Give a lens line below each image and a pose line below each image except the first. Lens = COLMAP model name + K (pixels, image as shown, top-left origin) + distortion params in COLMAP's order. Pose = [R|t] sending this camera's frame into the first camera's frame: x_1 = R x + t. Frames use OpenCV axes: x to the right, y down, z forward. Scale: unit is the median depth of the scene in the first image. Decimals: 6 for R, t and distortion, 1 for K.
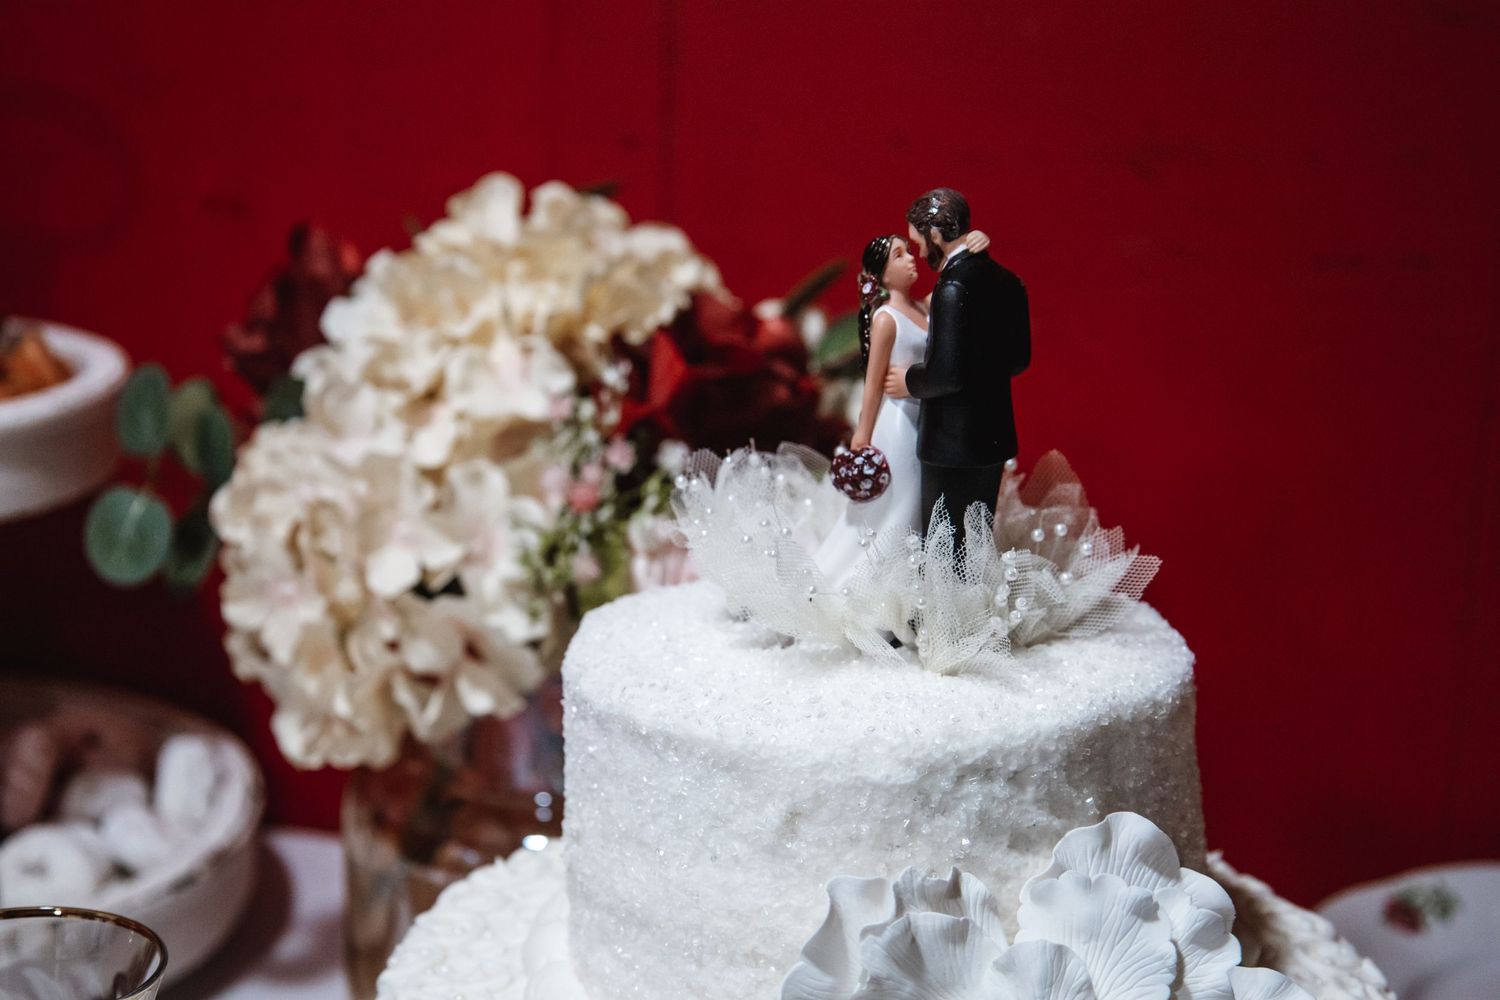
lens RADIAL K [[2457.9, 0, 748.9], [0, 2457.9, 500.6], [0, 0, 1]] dist [0.059451, 0.000000]
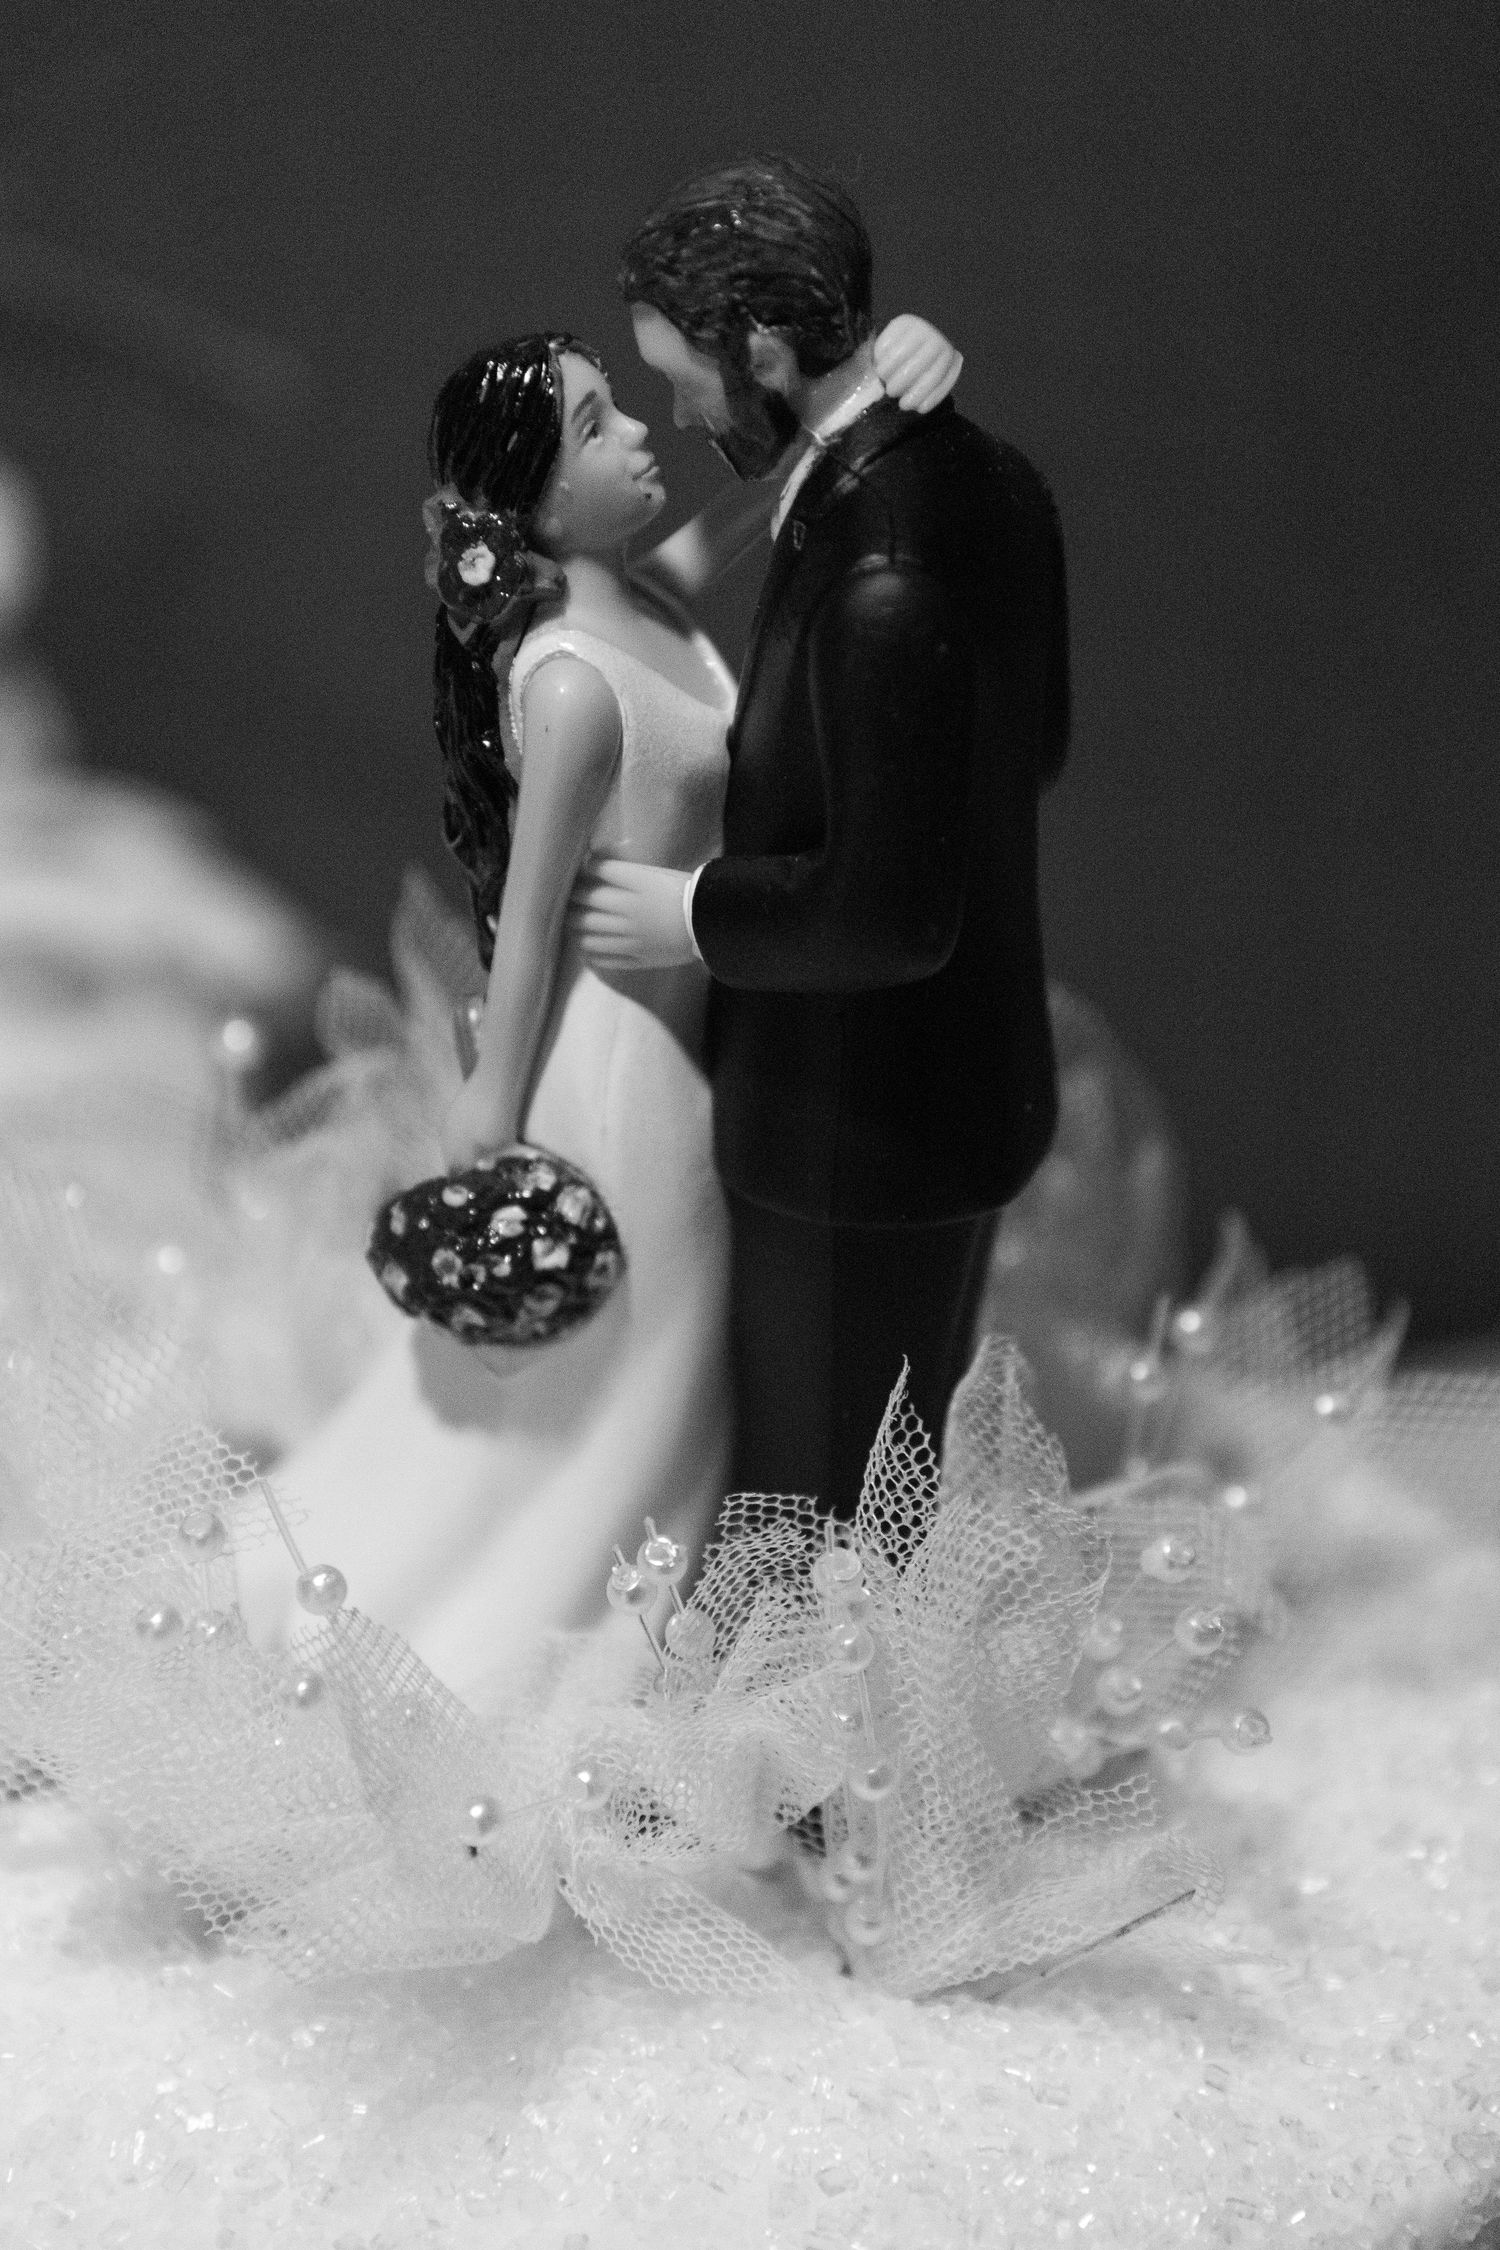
lens RADIAL K [[4982.7, 0, 751.9], [0, 4982.7, 1123.4], [0, 0, 1]] dist [-0.100679, 0.000000]
pose [[0.938396, -0.146808, 0.312827, -0.095521], [0.088002, 0.976948, 0.194493, -0.127686], [-0.334168, -0.154982, 0.929684, 0.501137]]
